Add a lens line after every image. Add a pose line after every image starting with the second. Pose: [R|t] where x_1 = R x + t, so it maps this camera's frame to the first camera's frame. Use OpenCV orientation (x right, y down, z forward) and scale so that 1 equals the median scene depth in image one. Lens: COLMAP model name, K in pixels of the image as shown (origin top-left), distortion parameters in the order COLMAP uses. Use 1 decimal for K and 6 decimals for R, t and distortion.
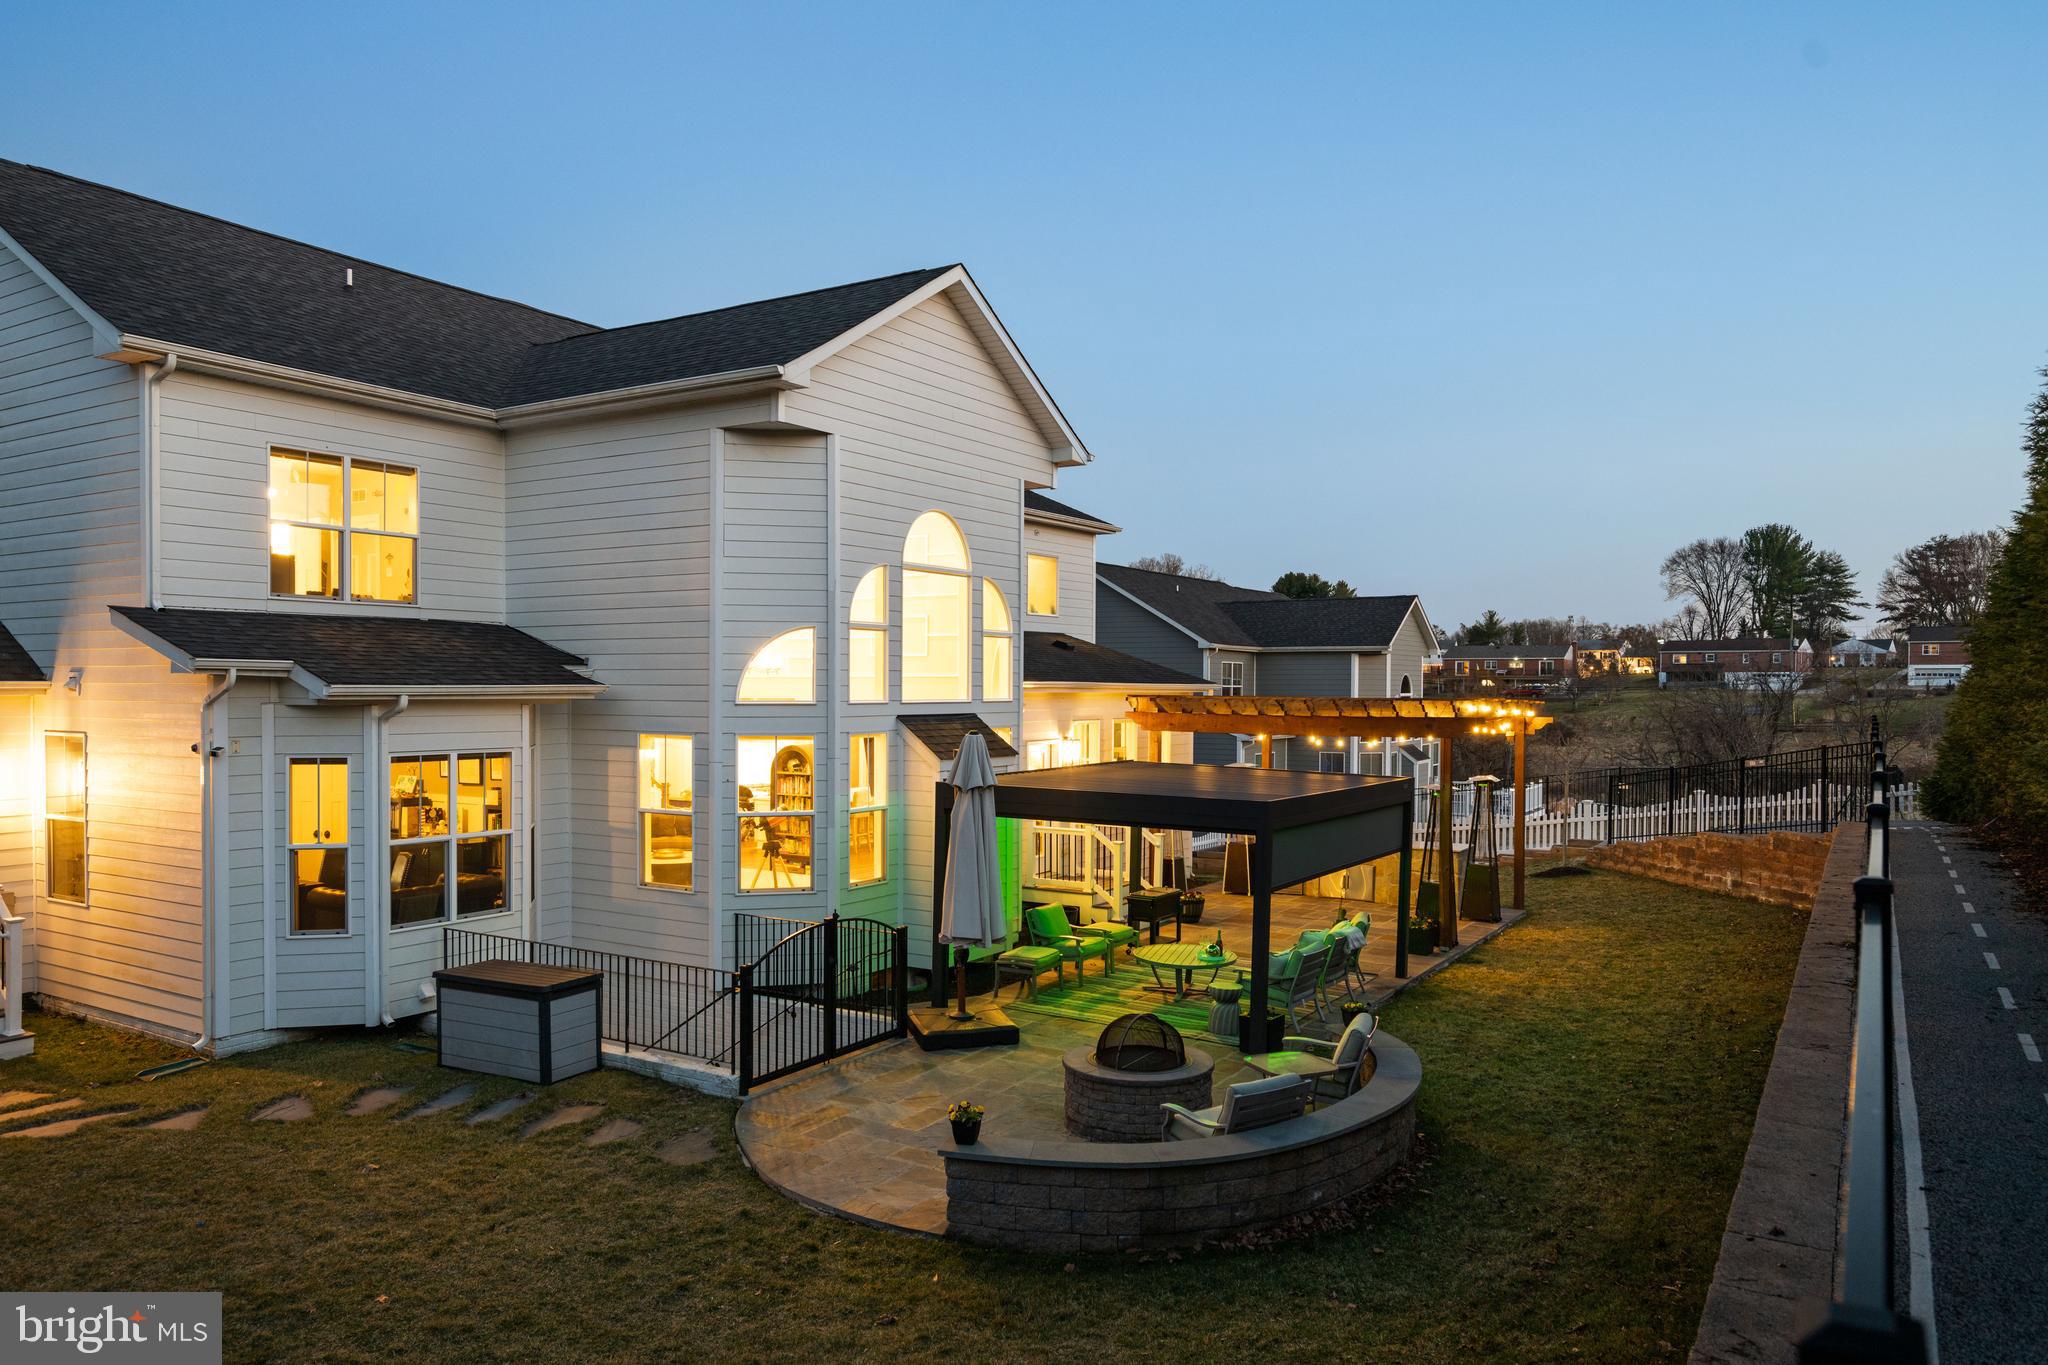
lens RADIAL K [[1379.1, 0, 1024.0], [0, 1379.1, 682.5], [0, 0, 1]] dist [-0.004859, -0.001915]
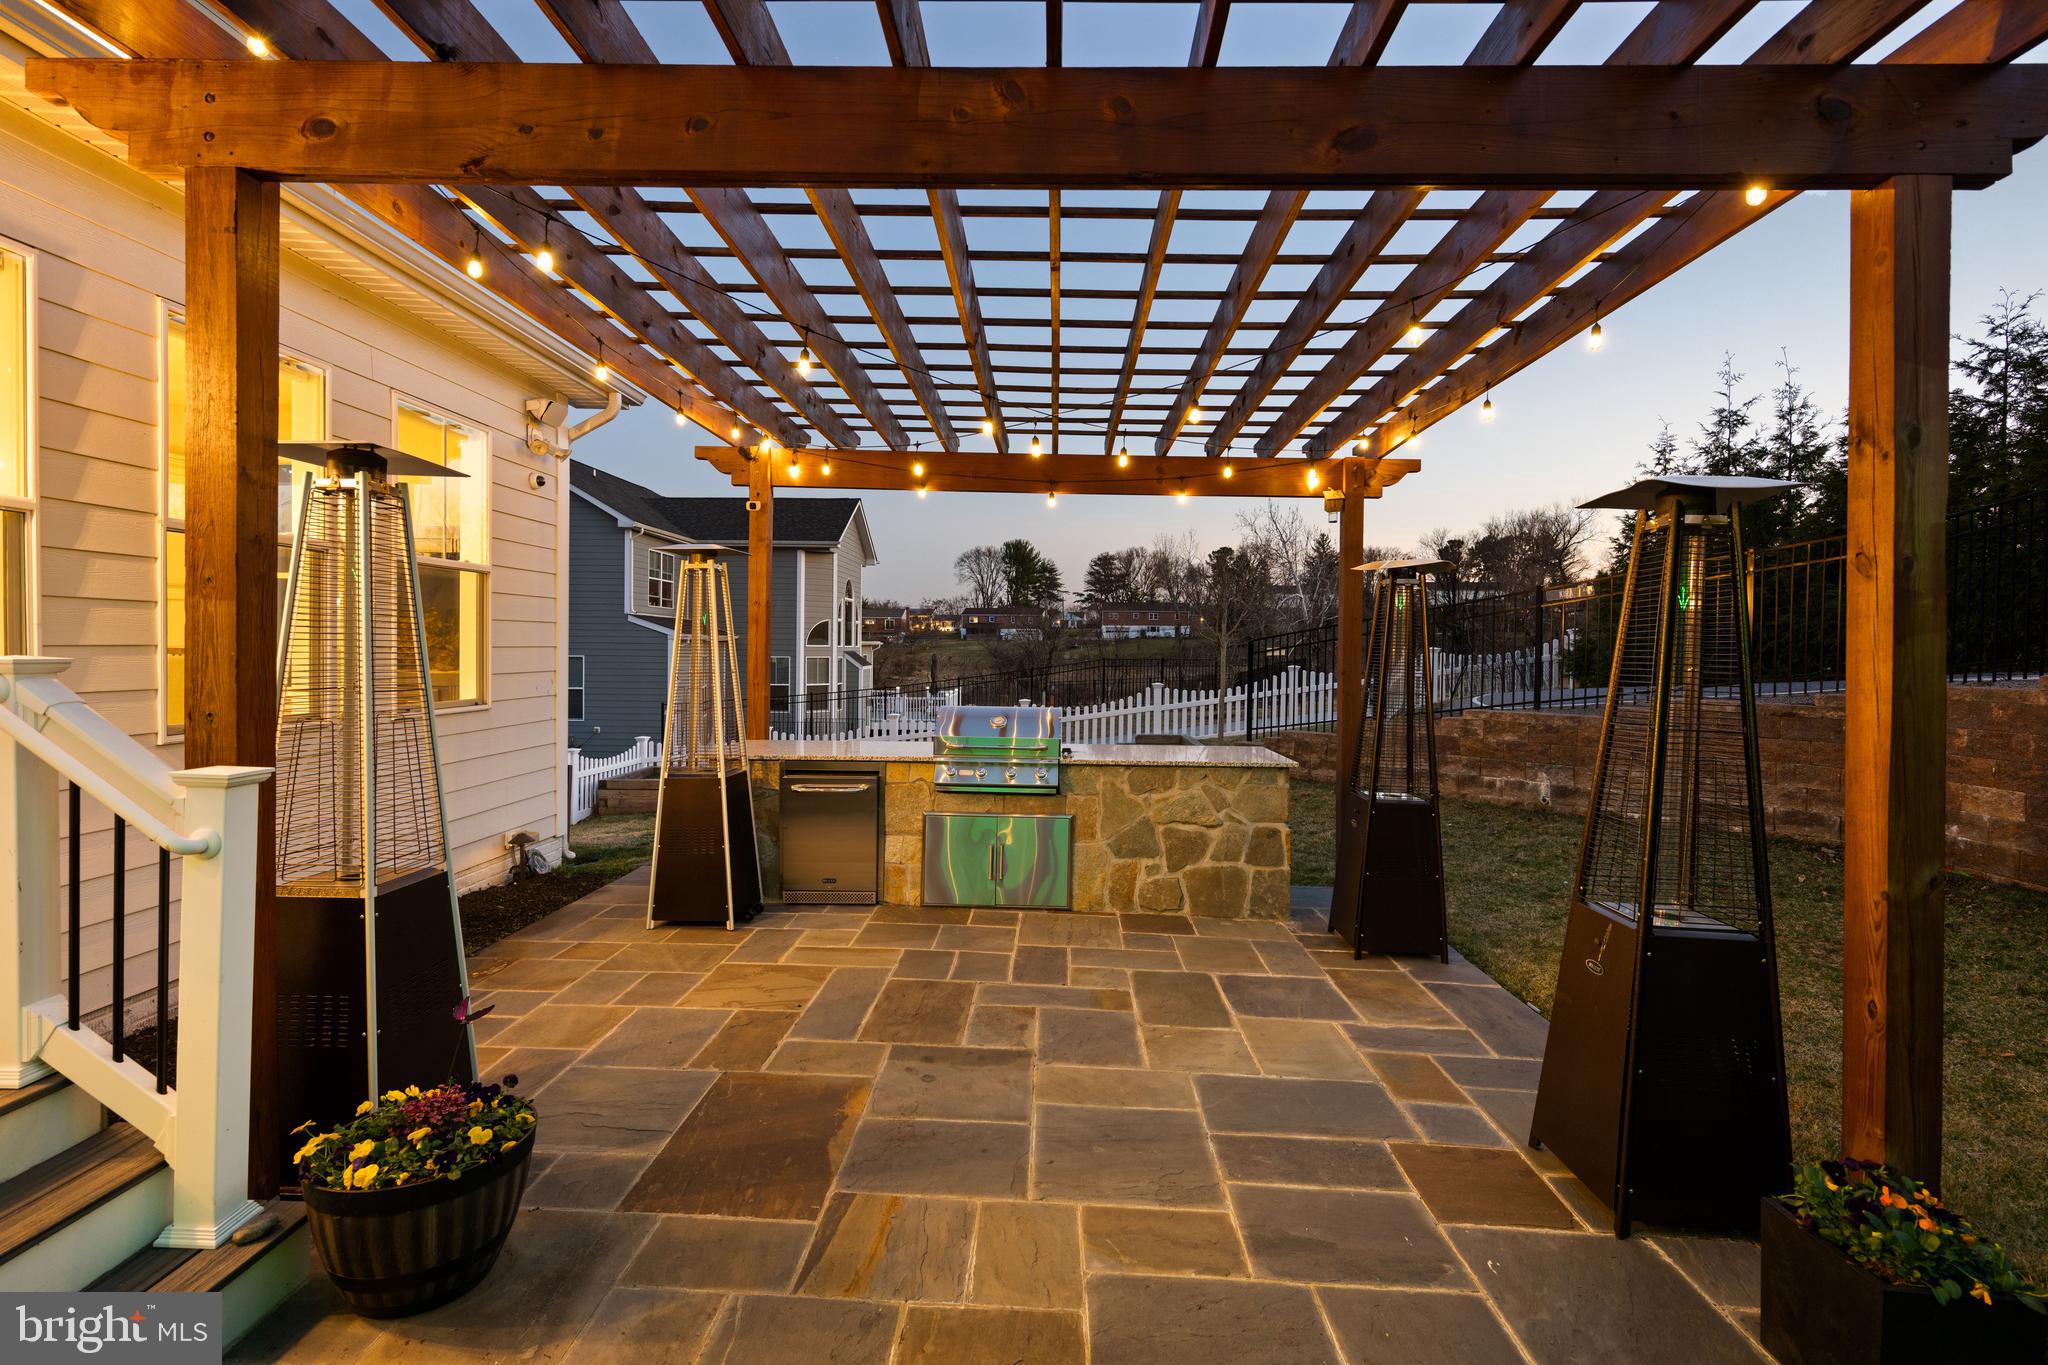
lens RADIAL K [[904.8, 0, 1024.0], [0, 904.8, 682.5], [0, 0, 1]] dist [0.001785, 0.000106]
pose [[0.860432, -0.011645, 0.509433, 0.016508], [-0.009605, 0.999191, 0.039064, 0.012542], [-0.509475, -0.038505, 0.859623, 0.114956]]
